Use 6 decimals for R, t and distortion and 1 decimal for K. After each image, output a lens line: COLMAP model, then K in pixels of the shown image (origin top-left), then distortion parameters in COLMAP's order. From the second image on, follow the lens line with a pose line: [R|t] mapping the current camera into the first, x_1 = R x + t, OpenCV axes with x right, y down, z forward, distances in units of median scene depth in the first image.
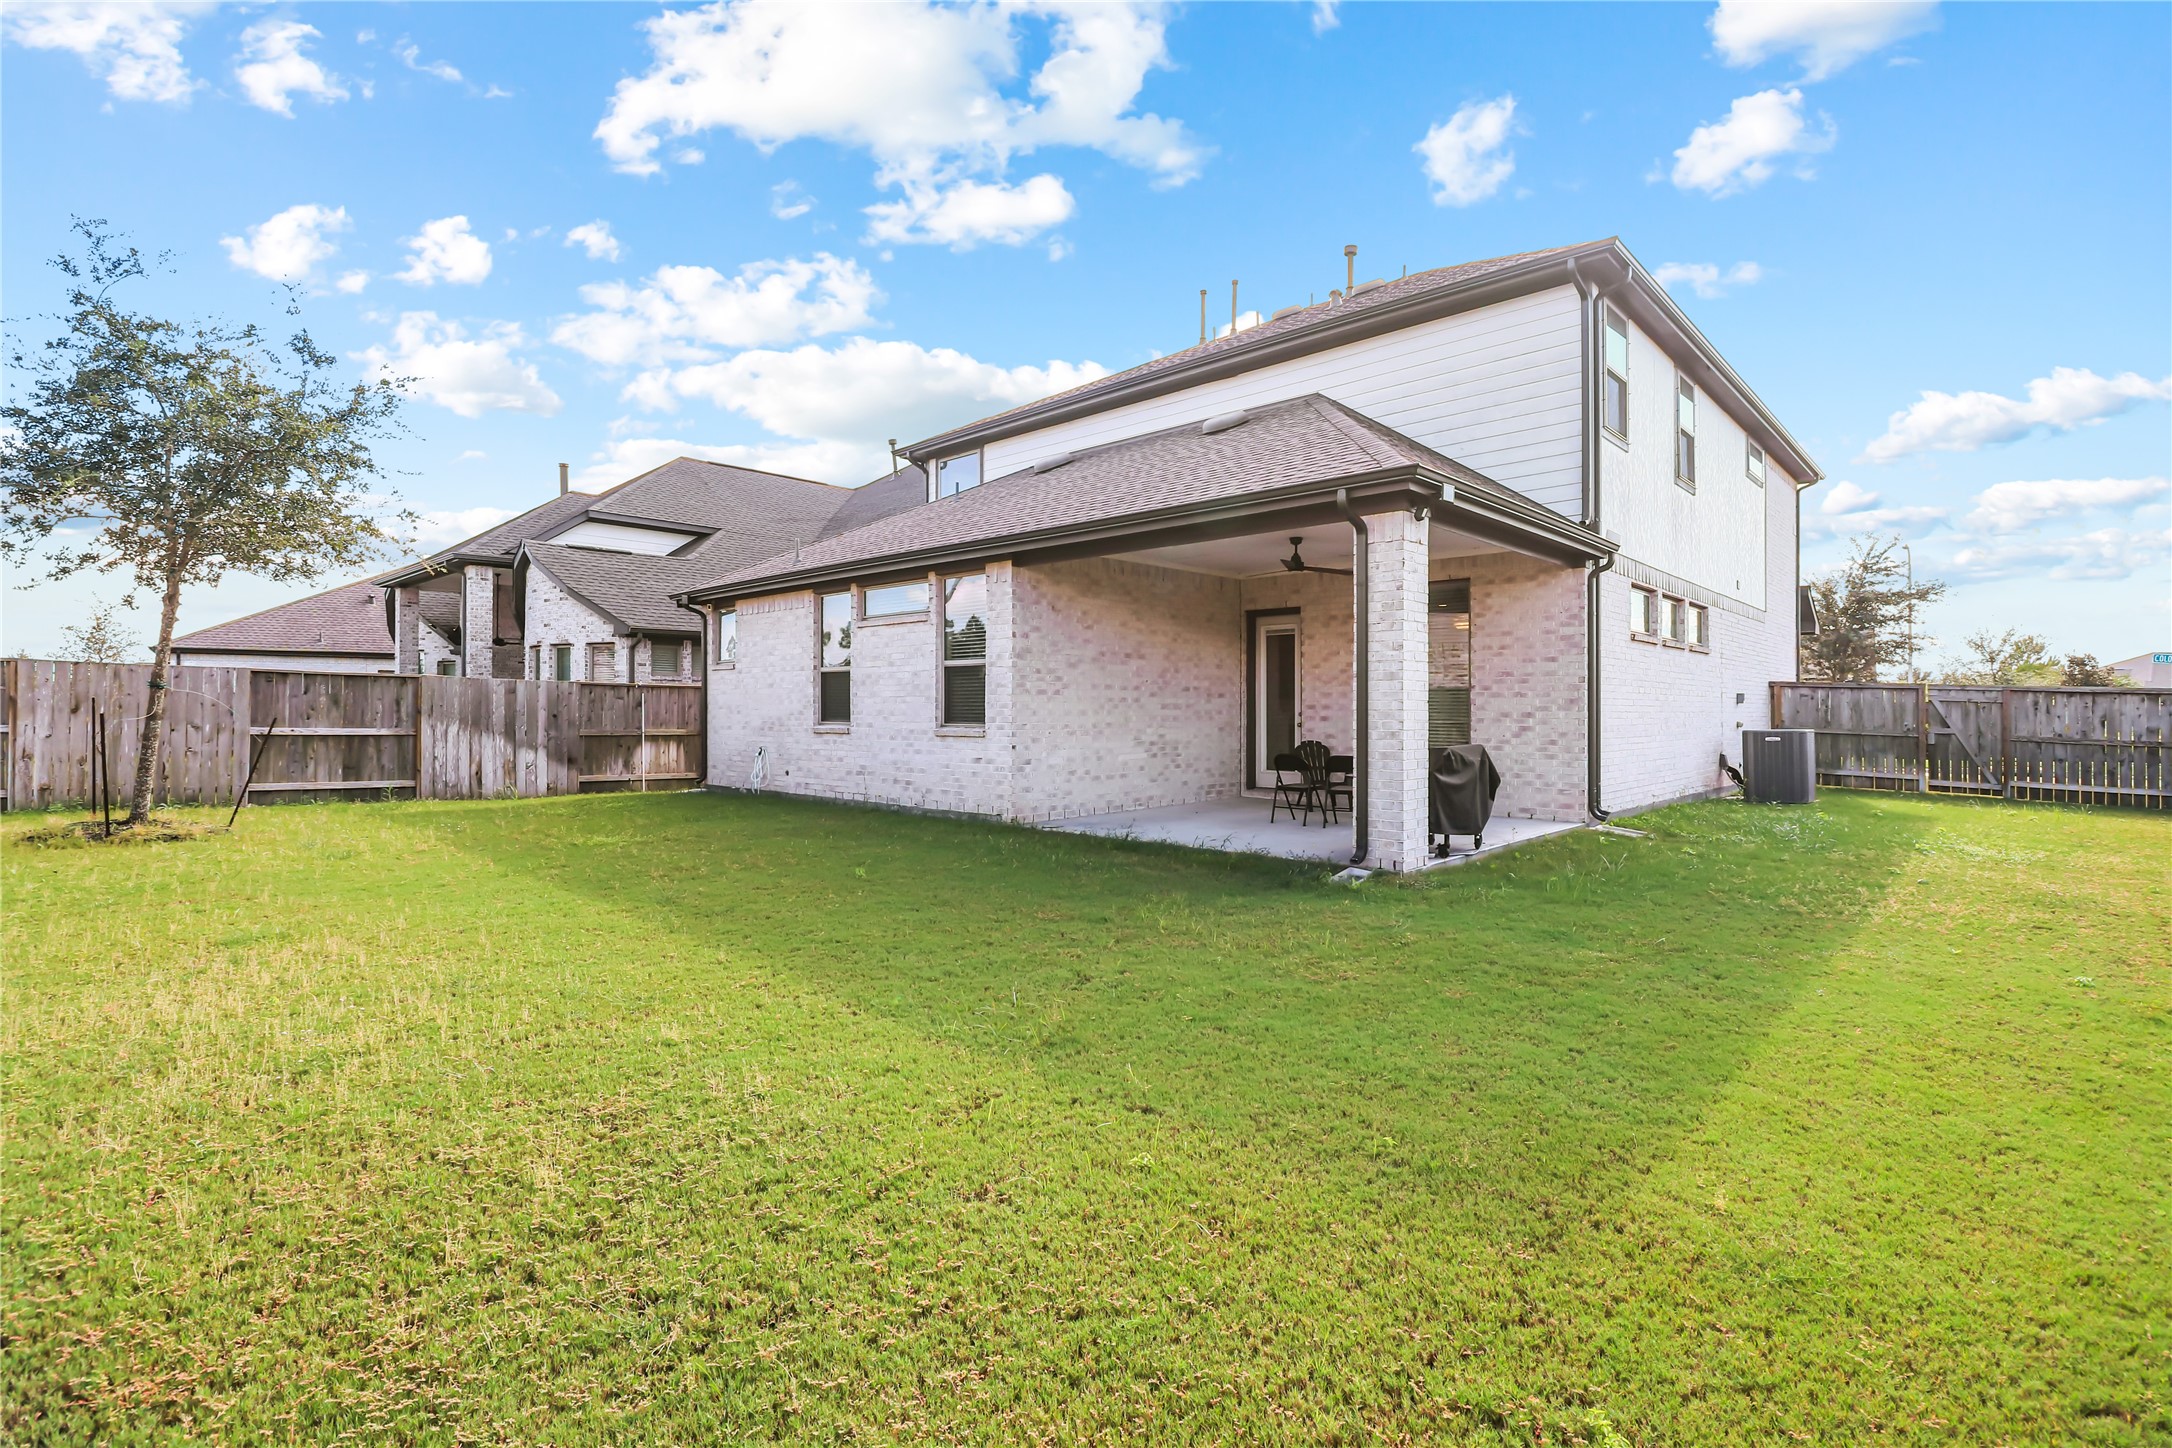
lens RADIAL K [[1010.2, 0, 1083.5], [0, 1010.2, 695.6], [0, 0, 1]] dist [-0.006759, -0.000614]
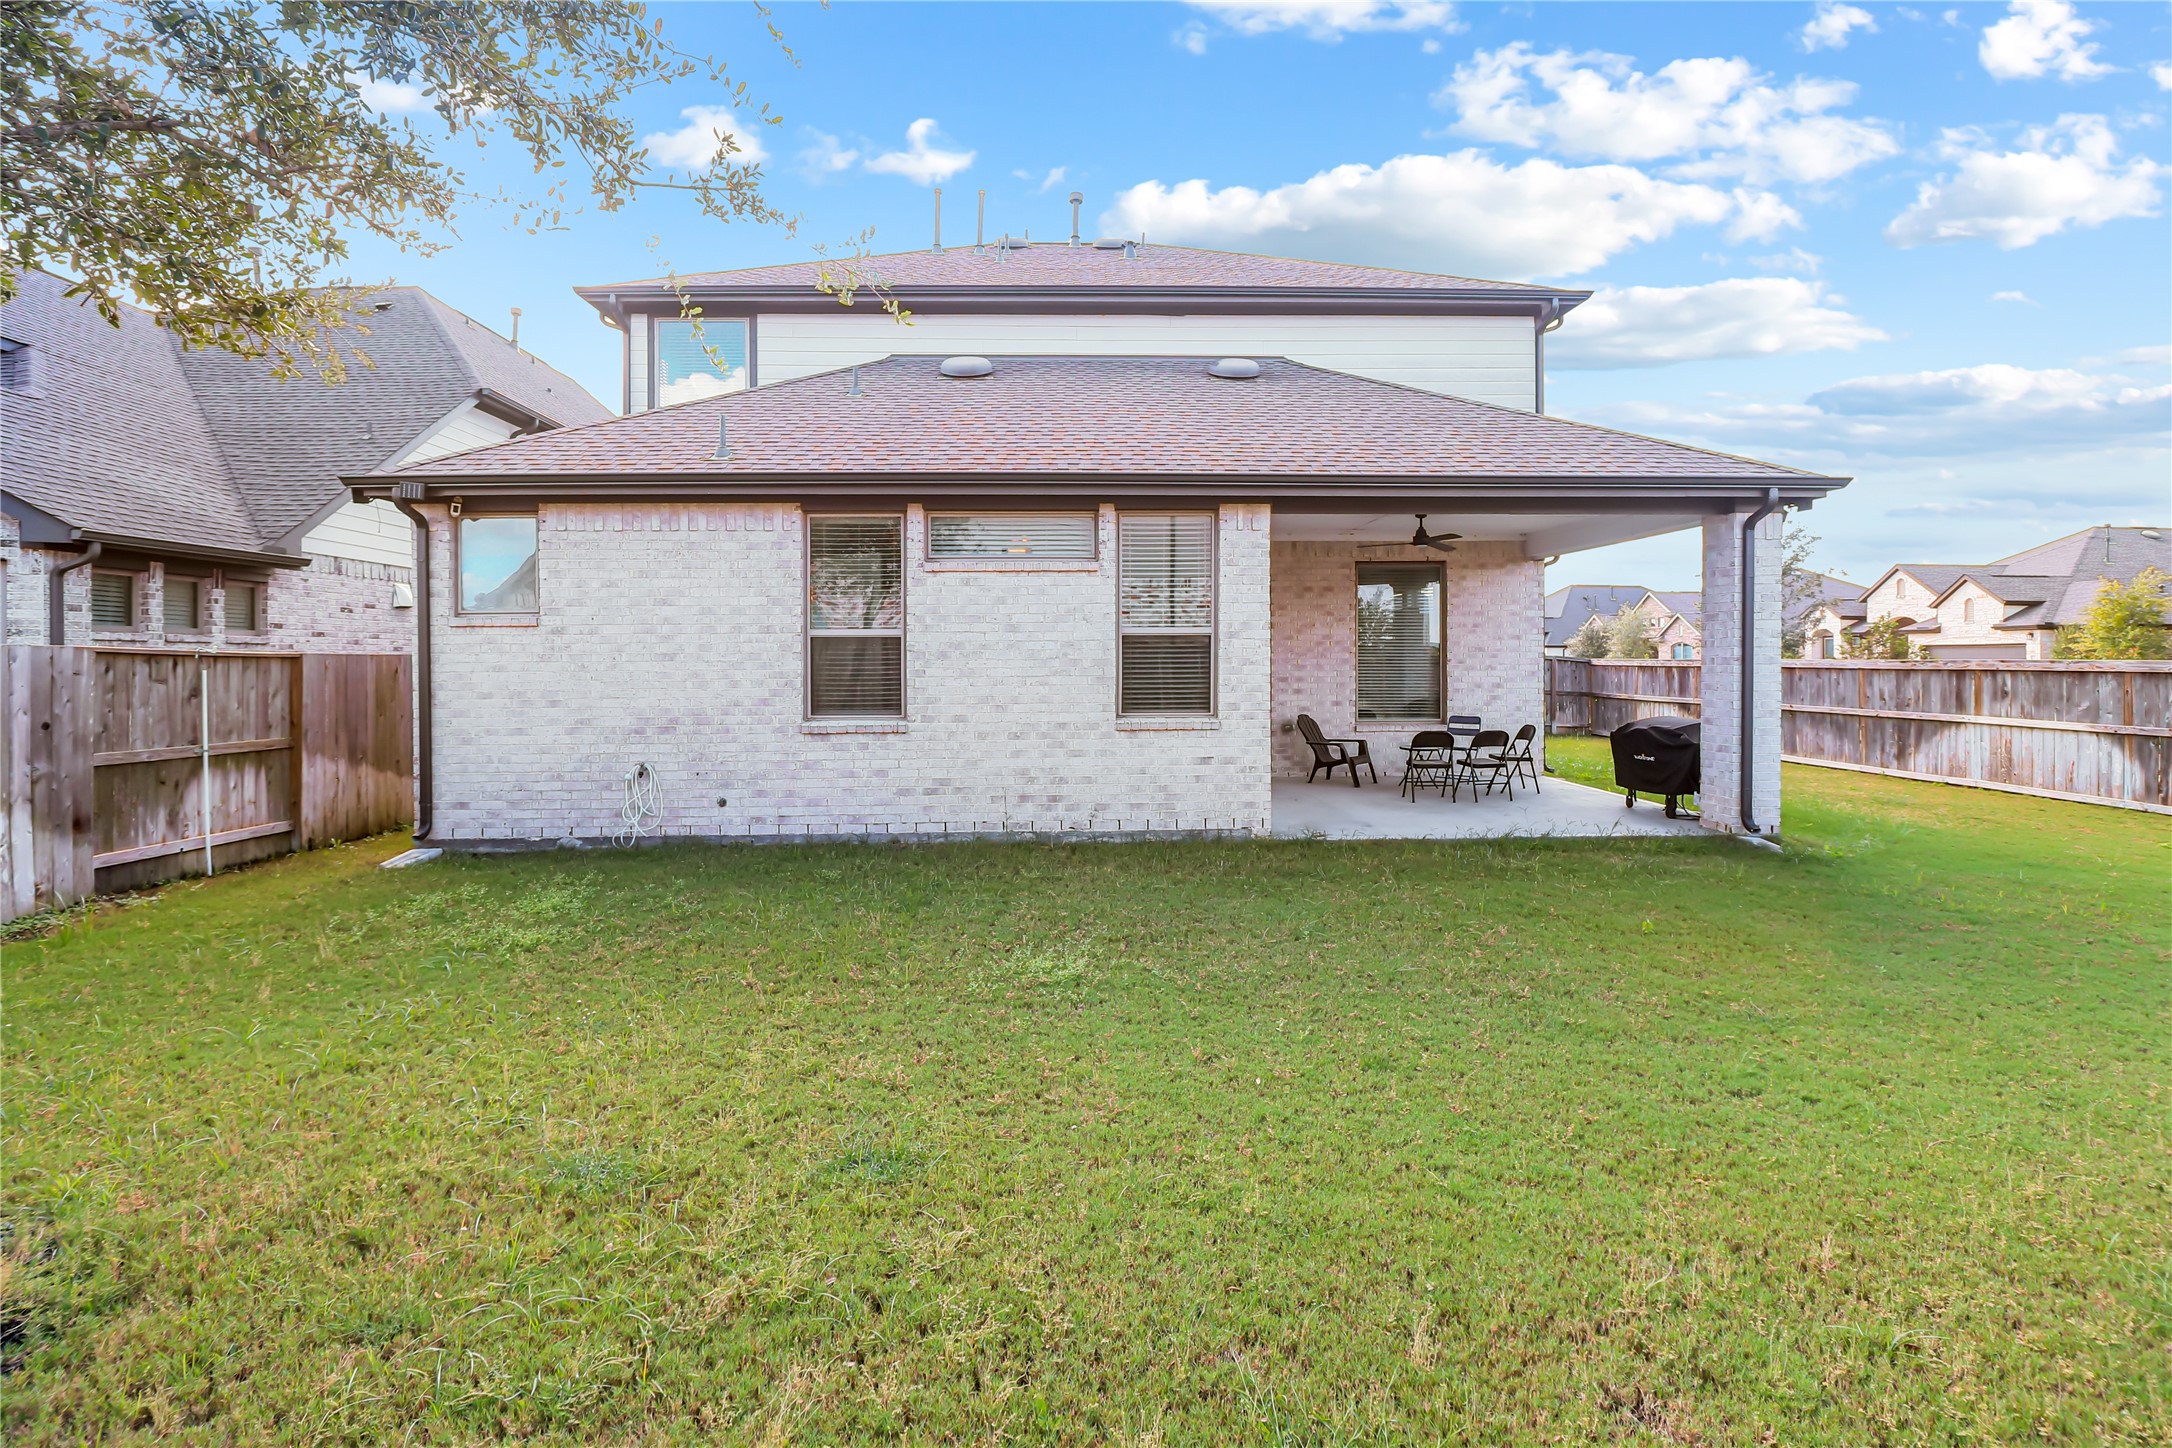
lens RADIAL K [[1039.5, 0, 1089.2], [0, 1039.5, 663.6], [0, 0, 1]] dist [-0.005026, -0.000478]
pose [[0.700187, -0.006479, 0.713931, -0.605936], [-0.002673, 0.999928, 0.011695, -0.015229], [-0.713955, -0.010097, 0.700119, 0.423014]]
